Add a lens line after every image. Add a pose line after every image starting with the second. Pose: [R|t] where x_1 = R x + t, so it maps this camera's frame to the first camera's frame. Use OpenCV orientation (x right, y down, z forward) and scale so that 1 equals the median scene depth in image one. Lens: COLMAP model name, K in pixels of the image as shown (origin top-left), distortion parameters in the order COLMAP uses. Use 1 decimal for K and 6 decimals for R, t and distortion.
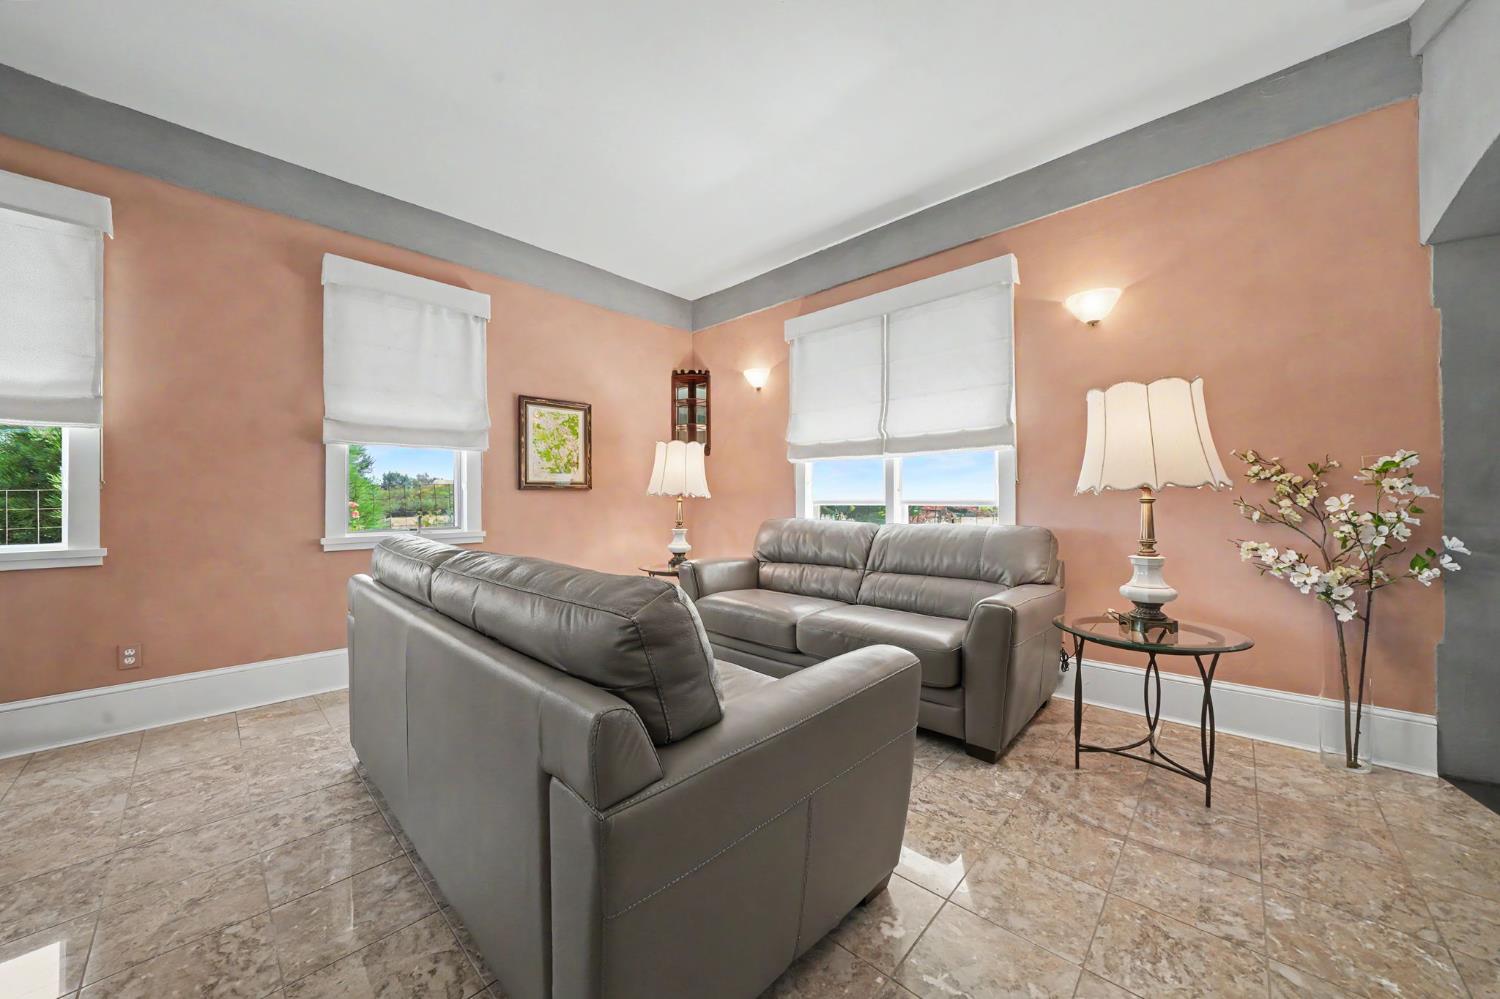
lens RADIAL K [[541.5, 0, 731.8], [0, 541.5, 510.9], [0, 0, 1]] dist [-0.020443, 0.000126]
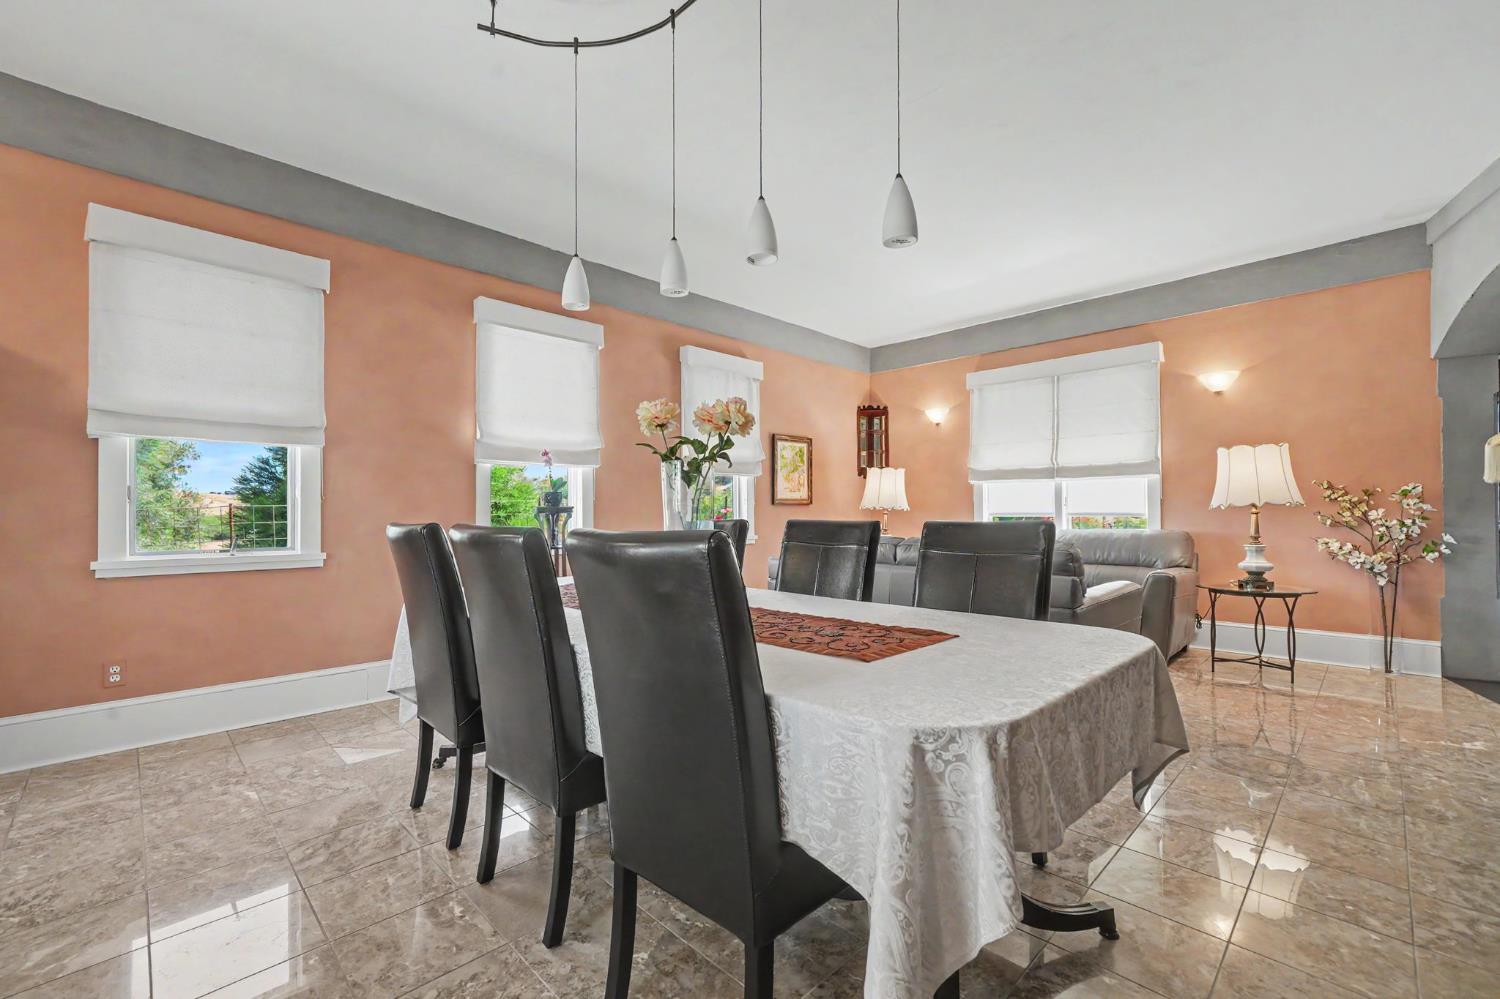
lens RADIAL K [[626.4, 0, 746.8], [0, 626.4, 520.6], [0, 0, 1]] dist [0.001647, 0.000224]
pose [[0.999482, 0.000620, -0.032177, -0.718483], [-0.000868, 0.999970, -0.007691, 0.021399], [0.032171, 0.007715, 0.999453, -0.970170]]
